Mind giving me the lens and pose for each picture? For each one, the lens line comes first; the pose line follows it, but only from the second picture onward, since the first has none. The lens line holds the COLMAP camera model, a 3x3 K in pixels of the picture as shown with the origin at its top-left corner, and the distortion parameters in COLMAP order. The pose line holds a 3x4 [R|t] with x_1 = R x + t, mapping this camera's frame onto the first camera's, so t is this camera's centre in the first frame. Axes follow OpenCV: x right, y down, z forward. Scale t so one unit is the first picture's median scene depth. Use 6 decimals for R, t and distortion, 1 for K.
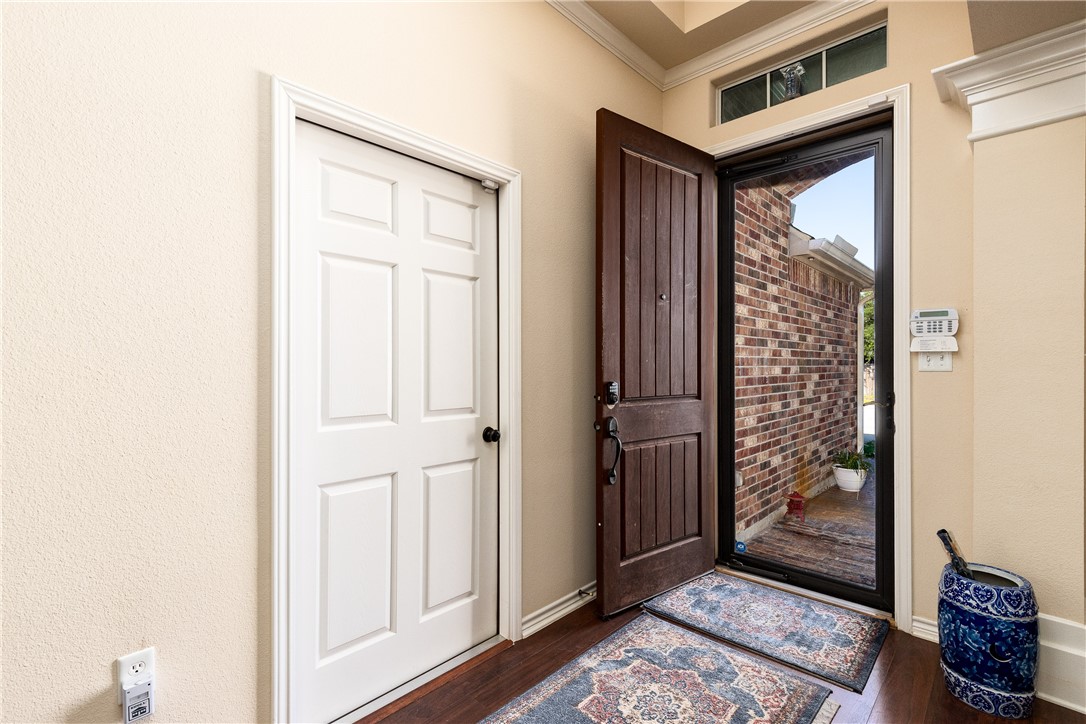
lens RADIAL K [[501.4, 0, 544.1], [0, 501.4, 365.9], [0, 0, 1]] dist [0.011139, -0.001095]
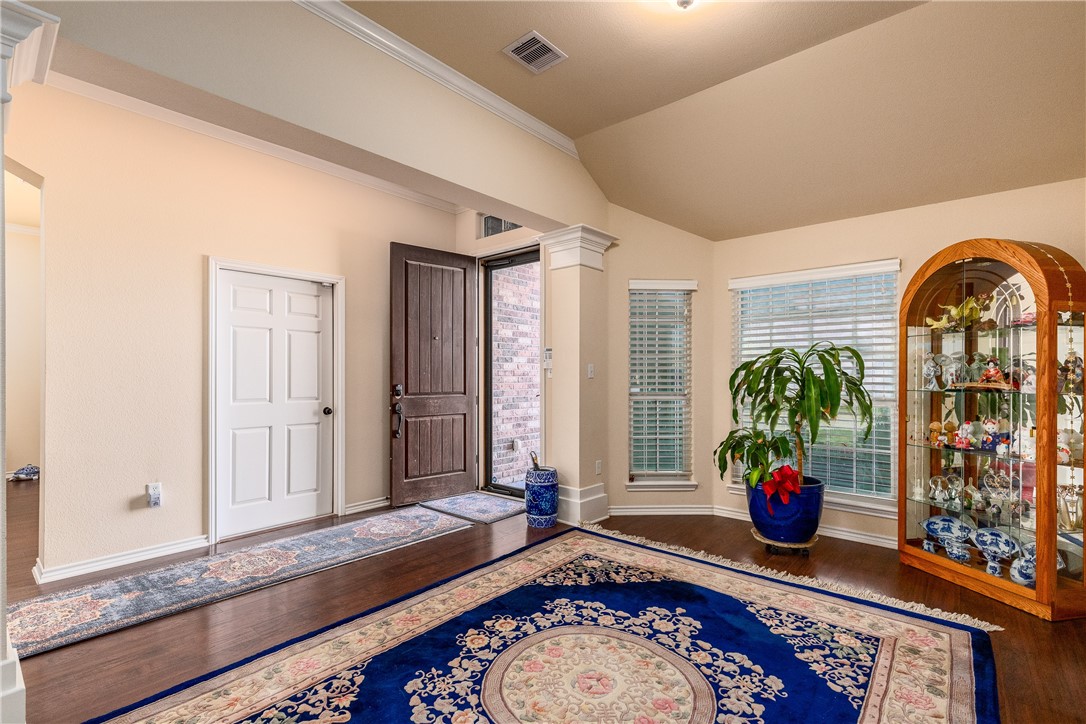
lens RADIAL K [[501.4, 0, 541.7], [0, 501.4, 375.9], [0, 0, 1]] dist [0.011139, -0.001095]
pose [[0.999282, -0.002682, 0.037780, 0.659722], [0.002804, 0.999991, -0.003194, 0.007939], [-0.037771, 0.003298, 0.999281, -1.008371]]
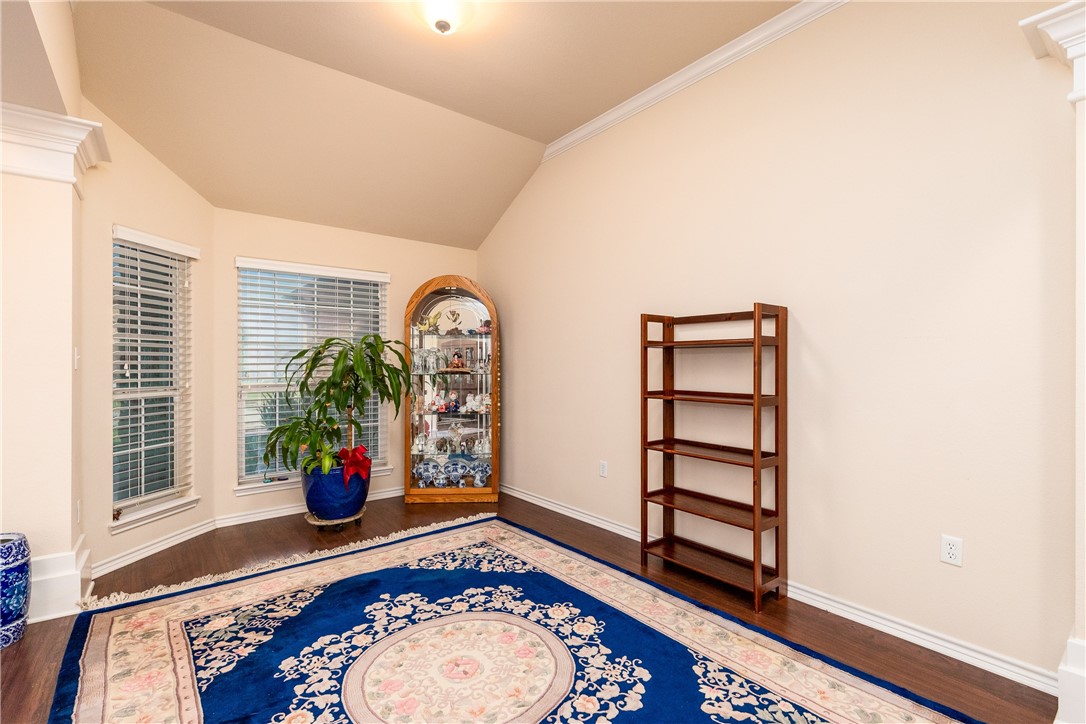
lens RADIAL K [[501.4, 0, 542.8], [0, 501.4, 362.4], [0, 0, 1]] dist [0.011139, -0.001095]
pose [[0.139115, -0.002206, 0.990274, -0.098262], [0.007587, 0.999971, 0.001162, 0.002184], [-0.990247, 0.007351, 0.139128, -0.381403]]
